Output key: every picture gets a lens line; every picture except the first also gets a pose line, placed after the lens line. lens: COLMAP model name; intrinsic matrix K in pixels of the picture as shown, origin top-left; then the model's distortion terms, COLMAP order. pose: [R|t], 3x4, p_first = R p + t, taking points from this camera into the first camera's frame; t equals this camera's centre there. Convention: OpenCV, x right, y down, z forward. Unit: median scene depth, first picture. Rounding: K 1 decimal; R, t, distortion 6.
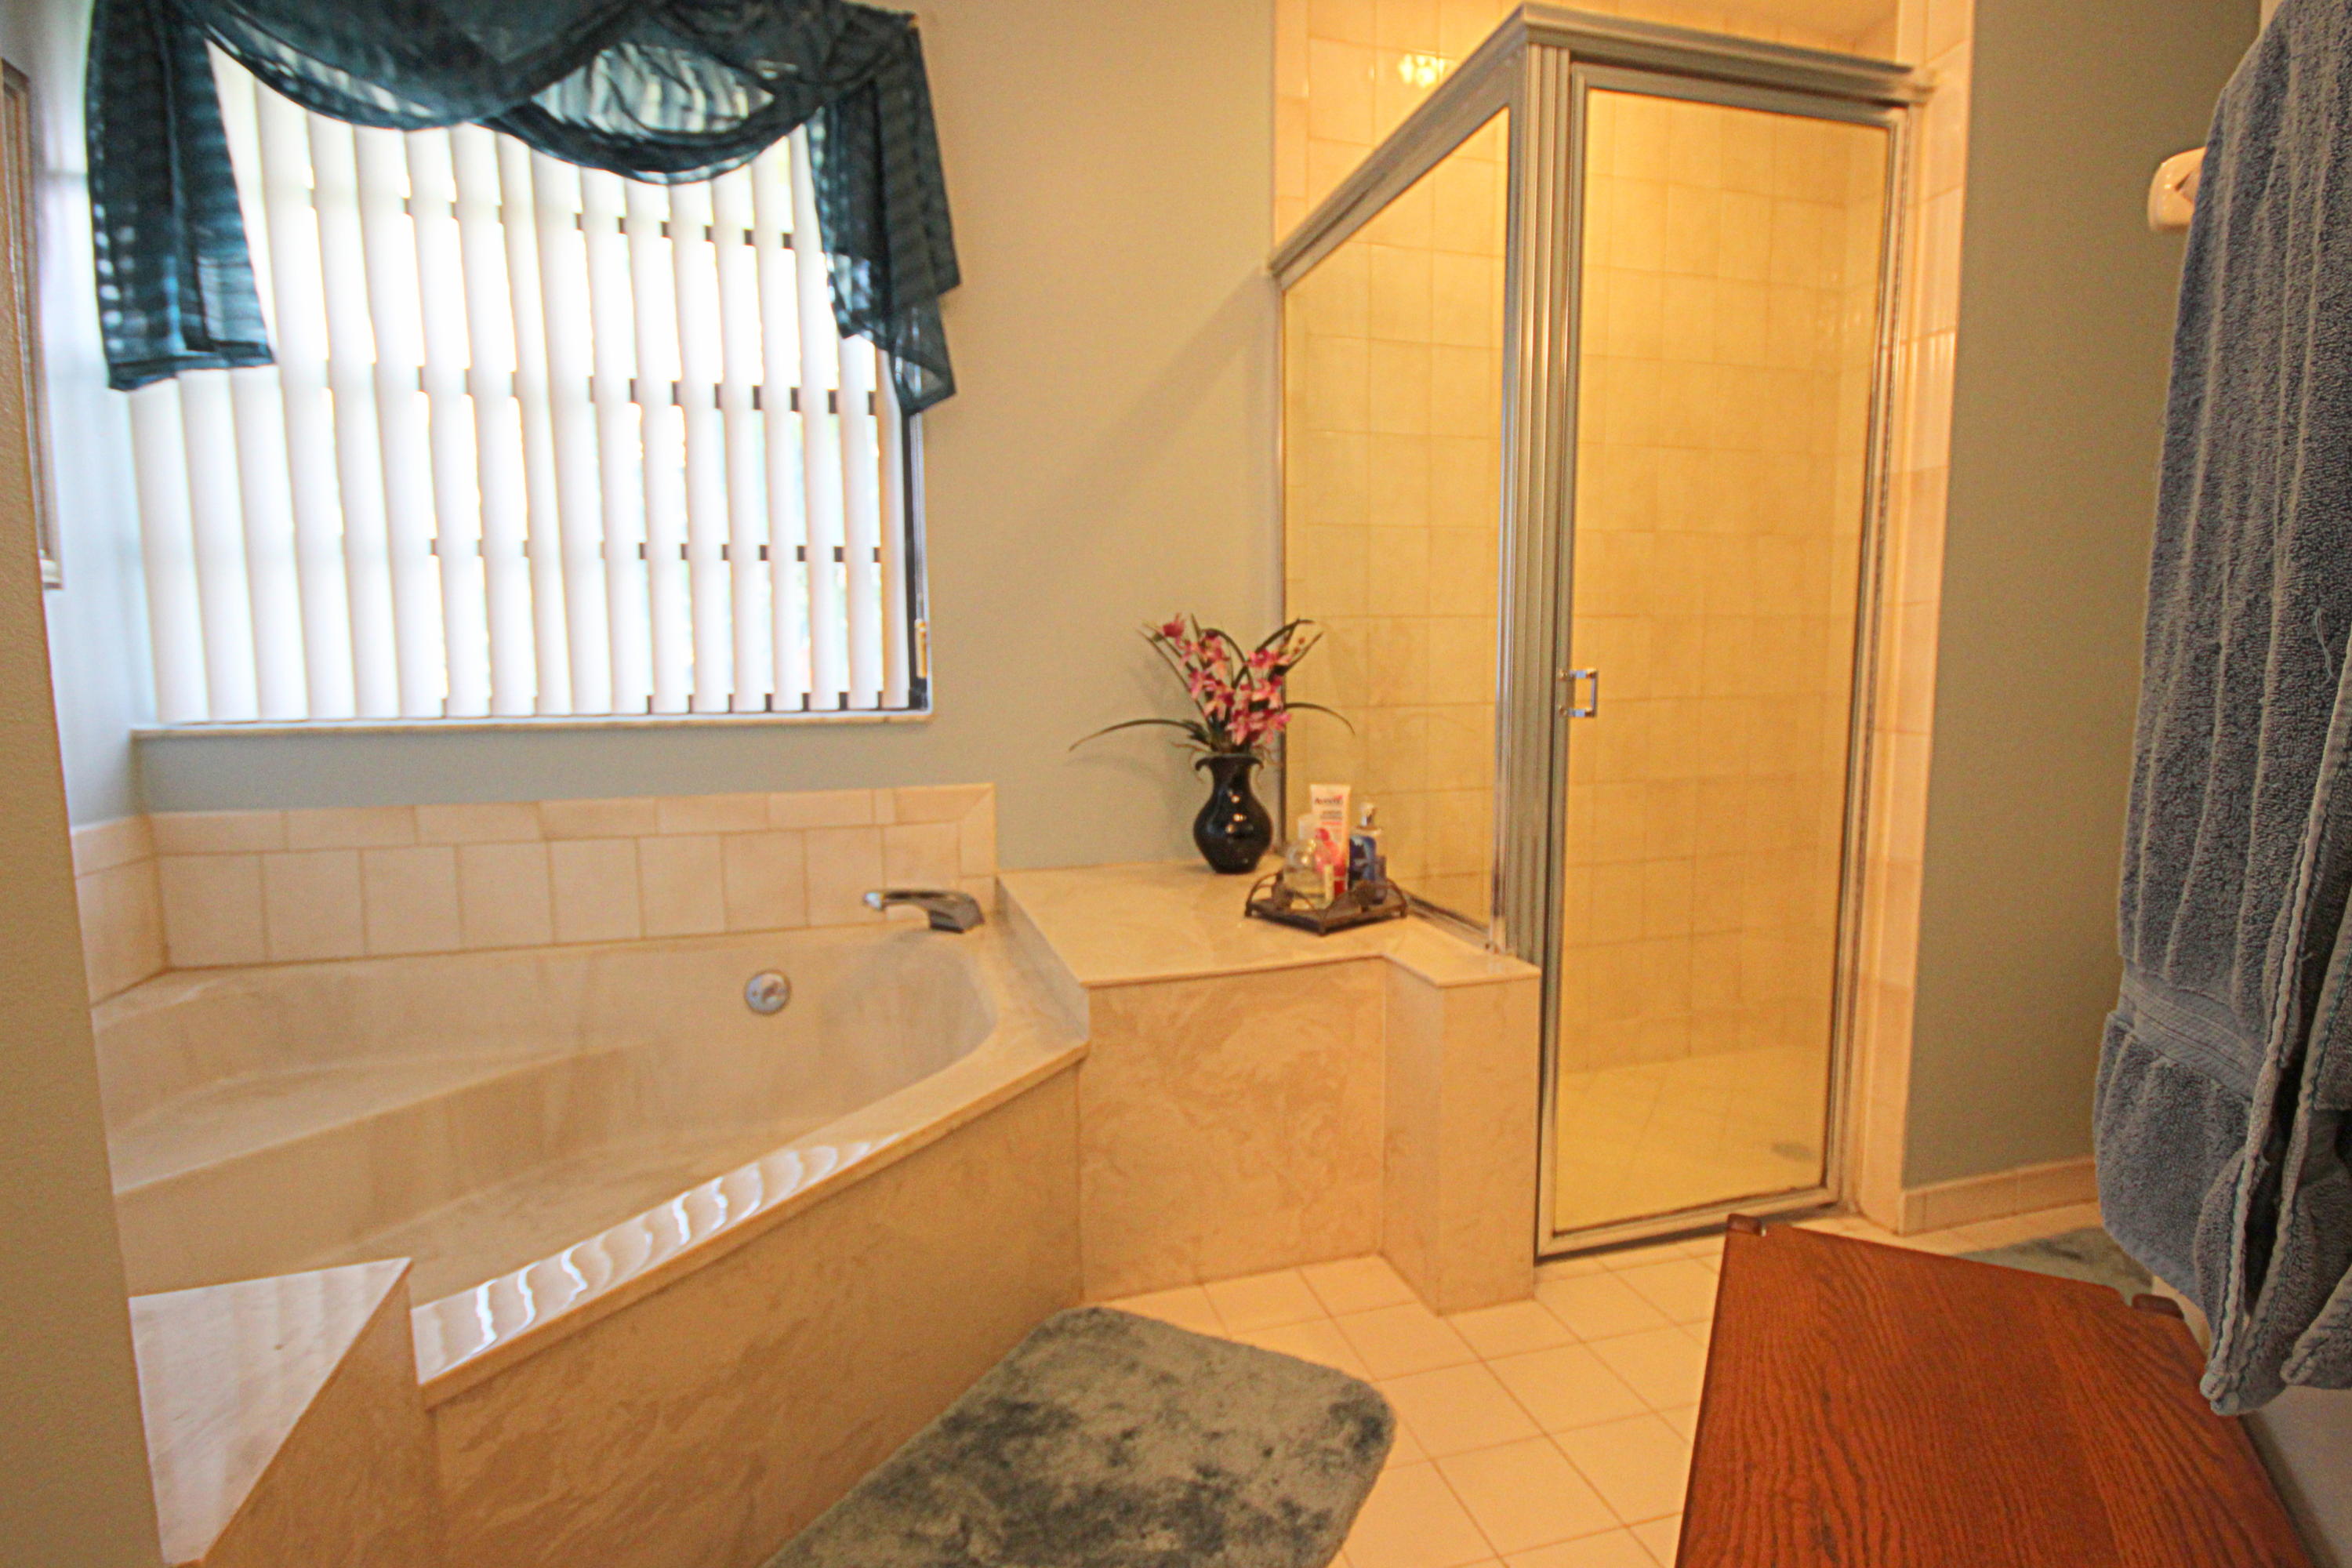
lens RADIAL K [[1091.2, 0, 1180.1], [0, 1091.2, 770.8], [0, 0, 1]] dist [-0.000790, 0.020653]
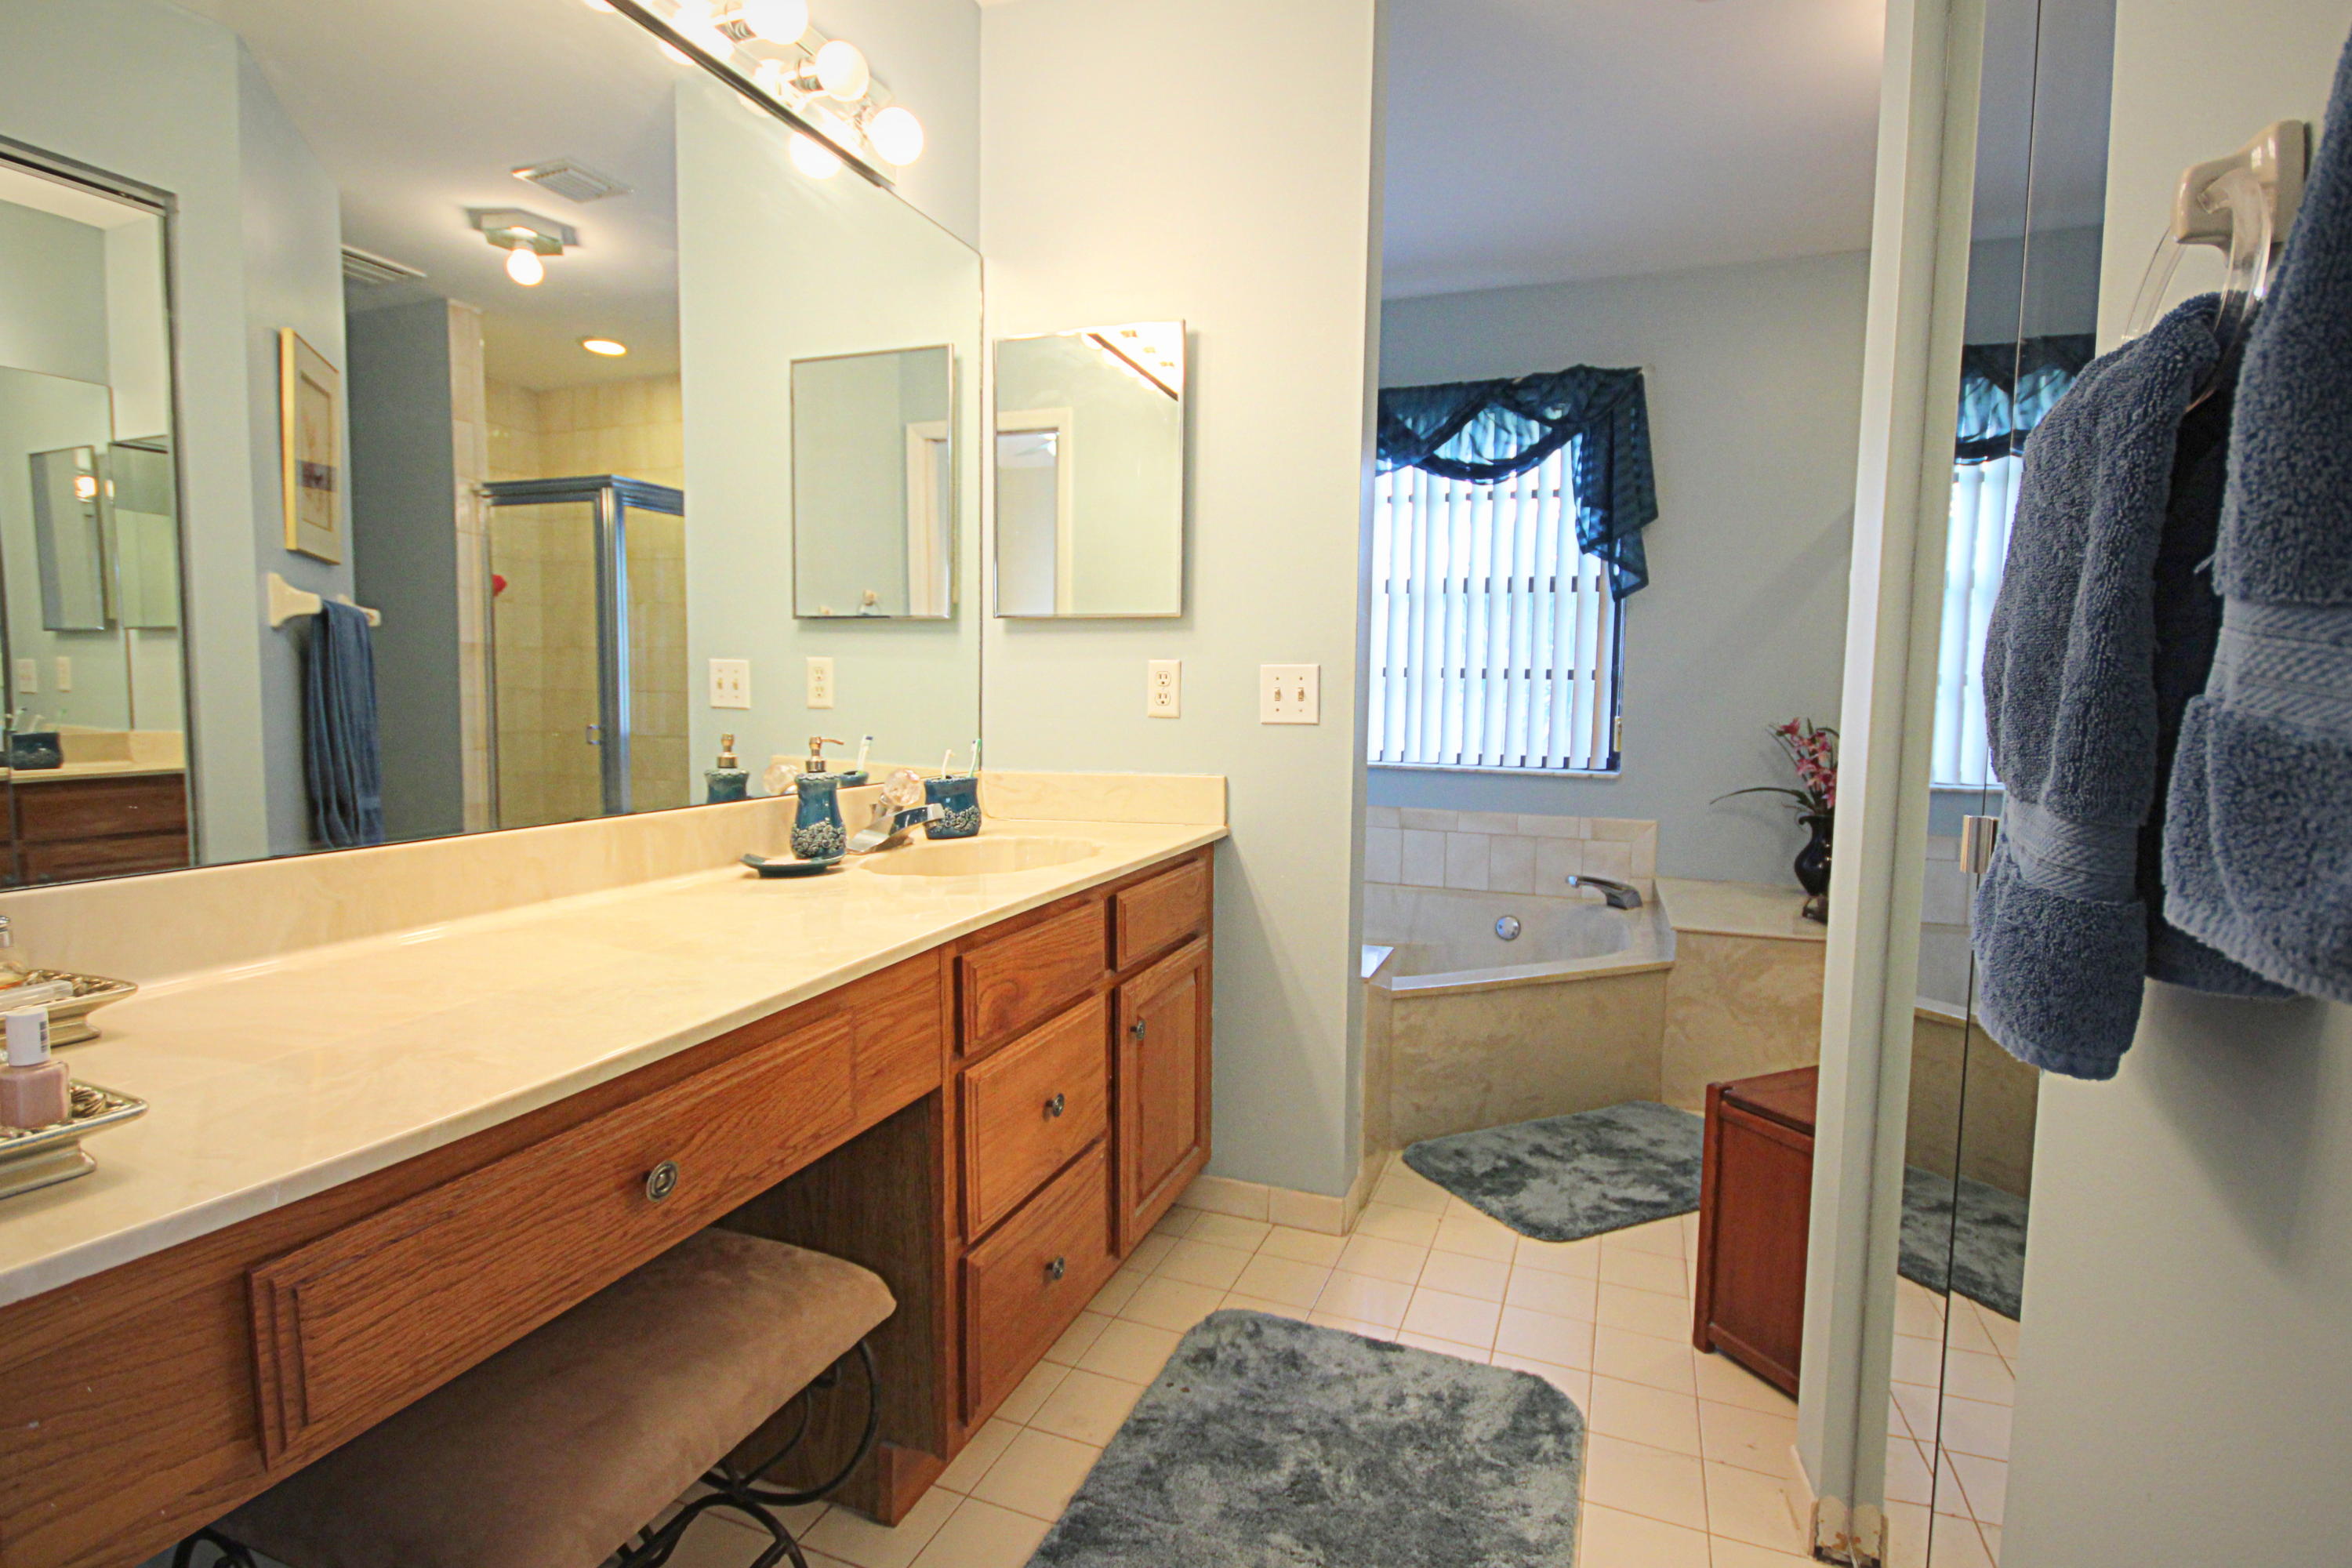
lens RADIAL K [[1093.8, 0, 1195.6], [0, 1093.8, 781.4], [0, 0, 1]] dist [-0.000443, -0.003527]
pose [[0.792338, 0.070152, -0.606035, 0.280058], [-0.083966, 0.996453, 0.005567, 0.002612], [0.604276, 0.046476, 0.795418, -0.728354]]
